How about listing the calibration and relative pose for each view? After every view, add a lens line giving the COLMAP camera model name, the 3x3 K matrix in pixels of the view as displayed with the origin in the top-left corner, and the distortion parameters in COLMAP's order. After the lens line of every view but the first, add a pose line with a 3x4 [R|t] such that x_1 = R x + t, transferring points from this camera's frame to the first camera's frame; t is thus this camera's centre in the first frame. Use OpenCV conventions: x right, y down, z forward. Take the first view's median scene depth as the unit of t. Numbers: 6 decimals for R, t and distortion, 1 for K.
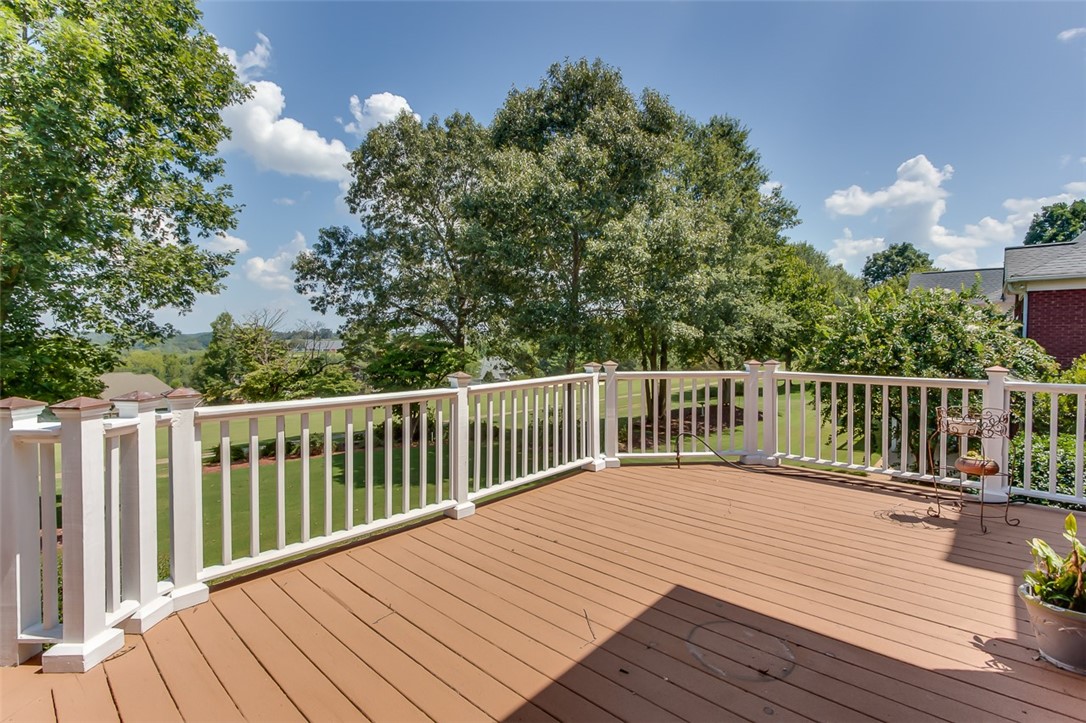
lens RADIAL K [[497.3, 0, 542.1], [0, 497.3, 350.4], [0, 0, 1]] dist [0.001033, -0.000206]
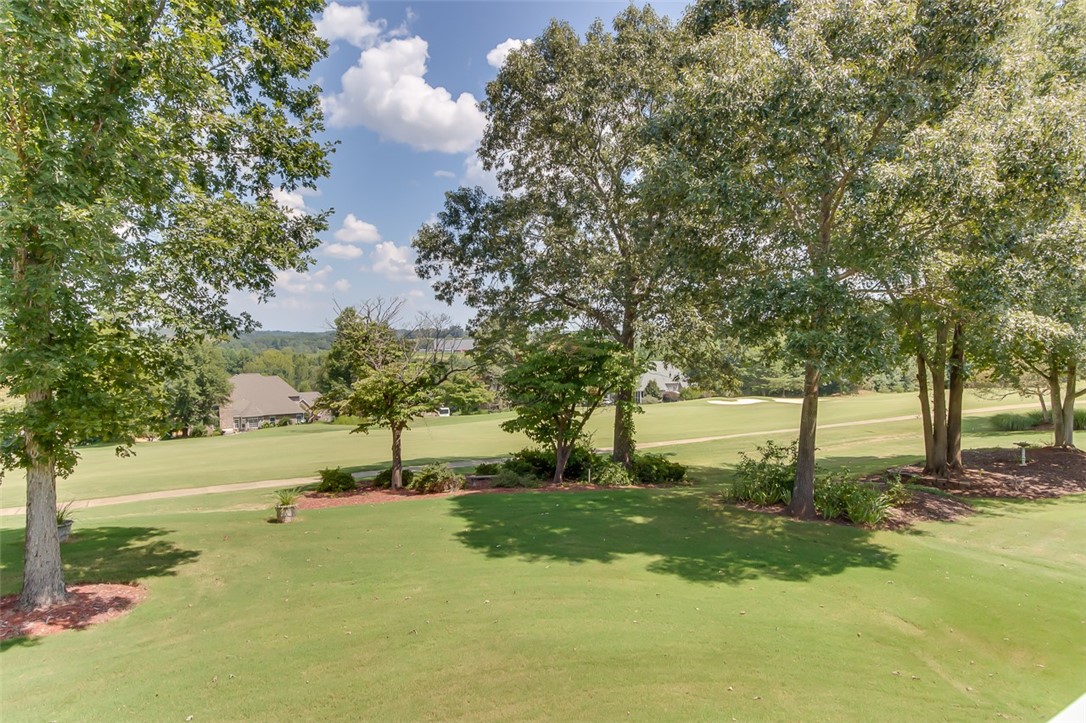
lens RADIAL K [[628.3, 0, 542.1], [0, 628.3, 360.8], [0, 0, 1]] dist [-0.005404, -0.000171]
pose [[0.962619, 0.013315, -0.270533, -0.048586], [-0.010046, 0.999859, 0.013465, -0.001113], [0.270674, -0.010244, 0.962617, 0.129669]]
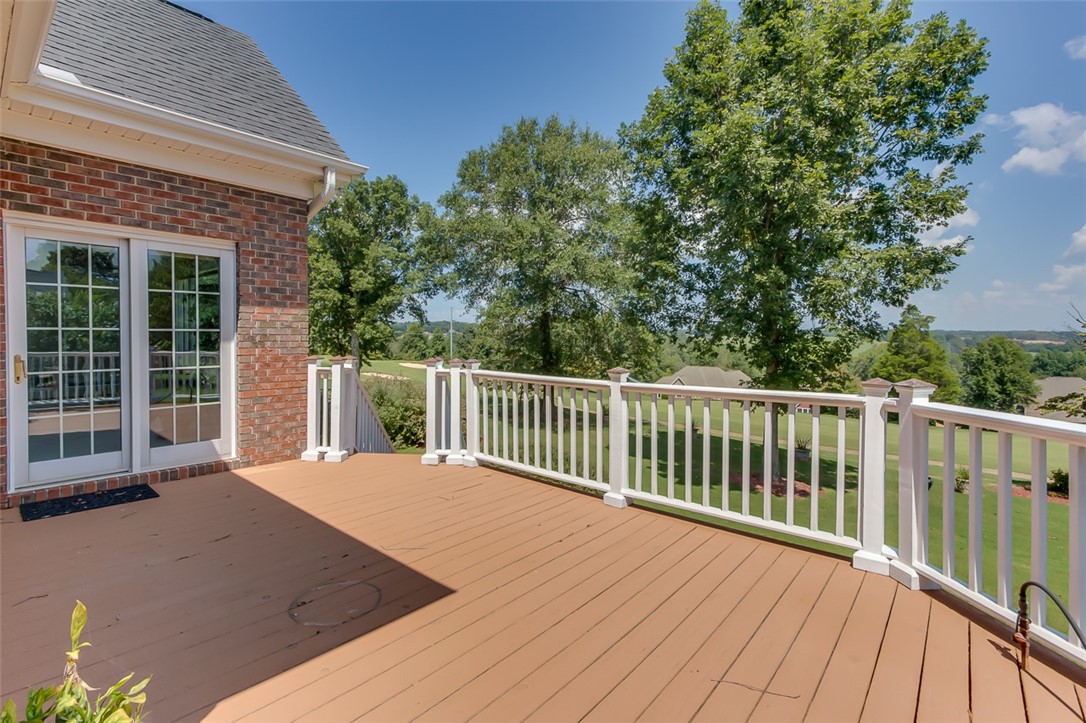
lens RADIAL K [[497.3, 0, 539.2], [0, 497.3, 354.3], [0, 0, 1]] dist [0.001033, -0.000206]
pose [[0.024257, 0.035121, -0.999089, 0.142244], [-0.028140, 0.999011, 0.034436, -0.002392], [0.999310, 0.027279, 0.025221, 0.131665]]
